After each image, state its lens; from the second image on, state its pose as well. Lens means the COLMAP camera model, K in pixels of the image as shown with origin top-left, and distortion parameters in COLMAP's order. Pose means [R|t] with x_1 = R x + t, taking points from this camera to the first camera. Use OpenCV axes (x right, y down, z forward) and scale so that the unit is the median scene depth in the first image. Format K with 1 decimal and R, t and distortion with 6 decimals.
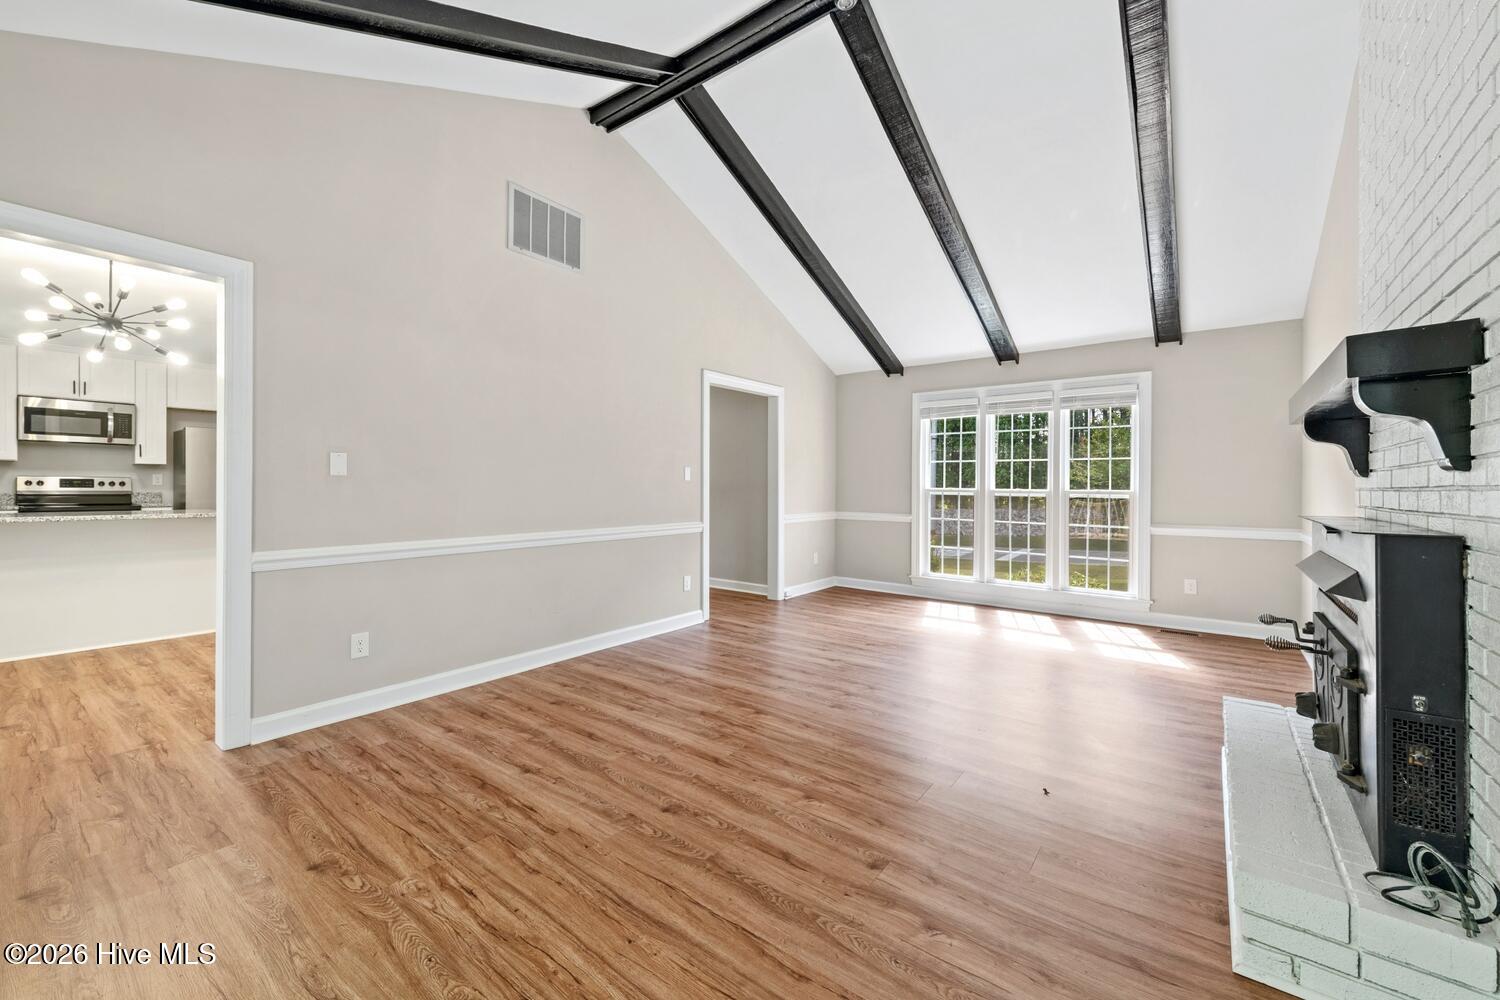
lens RADIAL K [[597.6, 0, 752.1], [0, 597.6, 484.1], [0, 0, 1]] dist [0.001539, 0.000221]
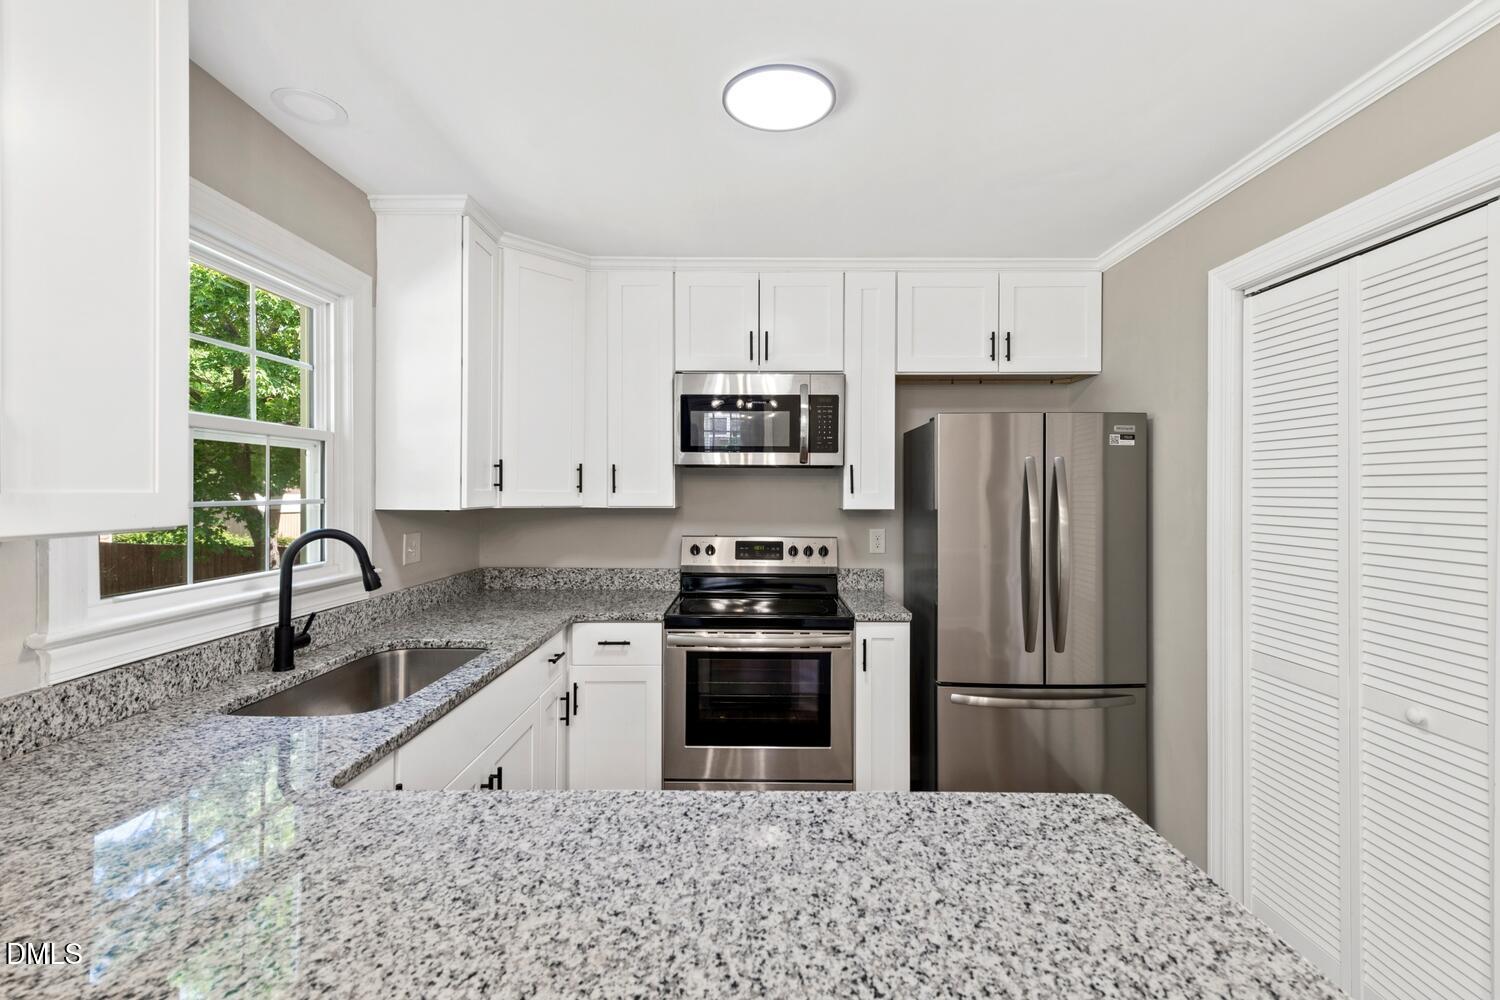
lens RADIAL K [[680.5, 0, 750.0], [0, 680.5, 500.0], [0, 0, 1]] dist [0.002381, -0.000234]
pose [[0.597190, 0.005245, -0.802082, -0.692247], [-0.000843, 0.999982, 0.005911, -0.045486], [0.802099, -0.002854, 0.597184, 0.667327]]
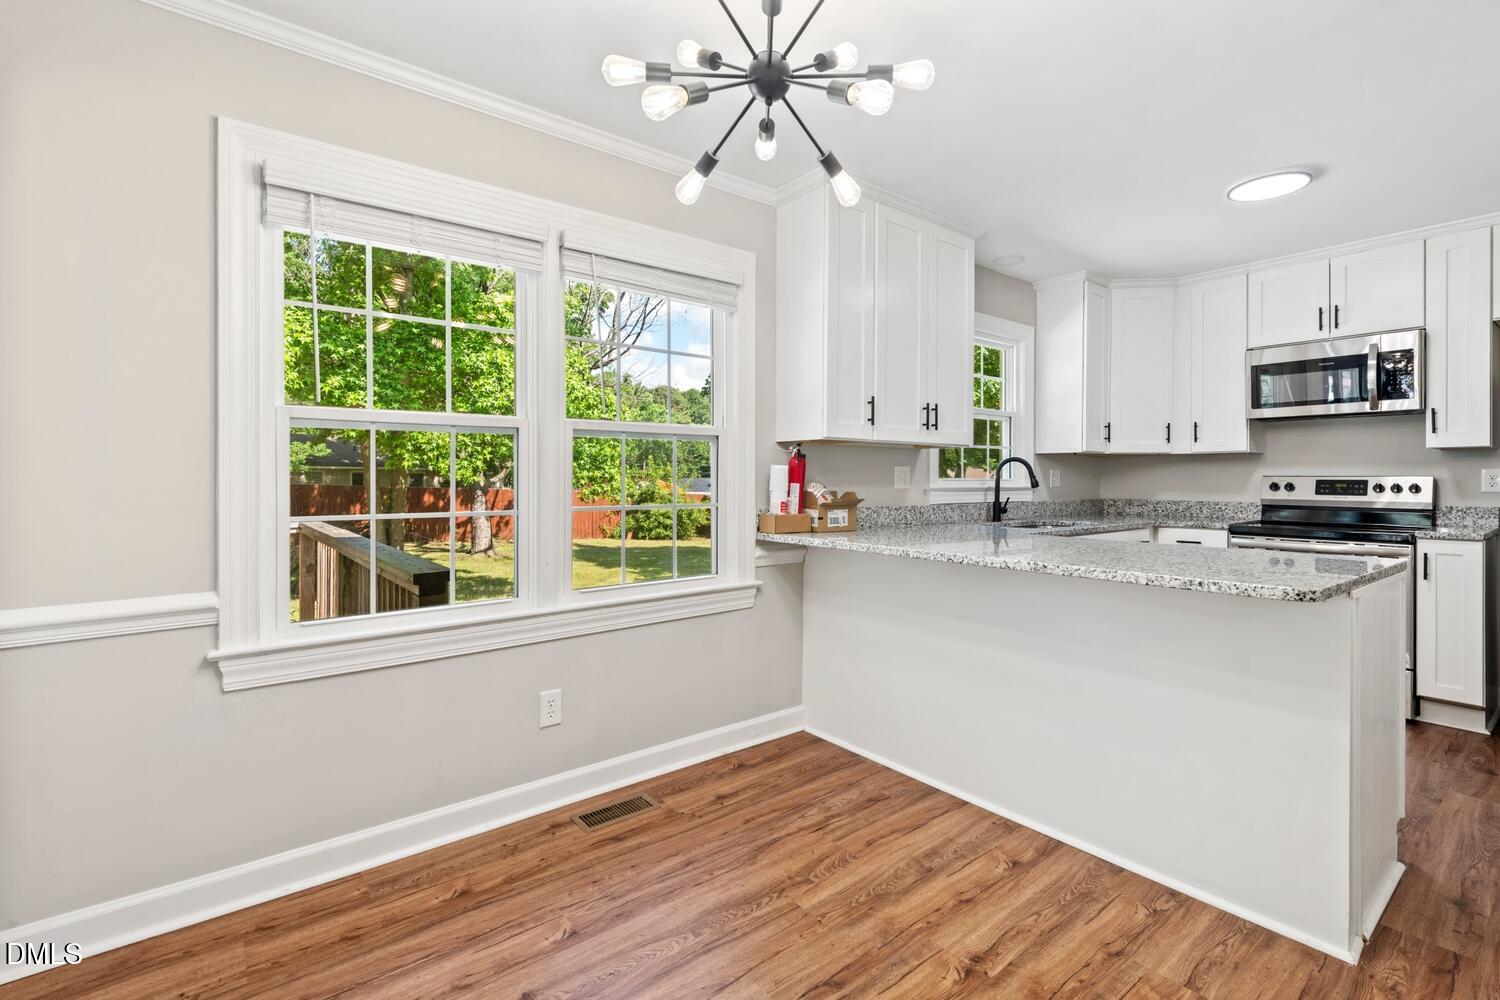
lens RADIAL K [[707.5, 0, 756.0], [0, 707.5, 486.2], [0, 0, 1]] dist [0.000598, 0.000213]
pose [[-0.227068, 0.000636, -0.973879, -0.340881], [-0.000378, 1.000000, 0.000742, -0.002854], [0.973879, 0.000537, -0.227068, 0.610553]]
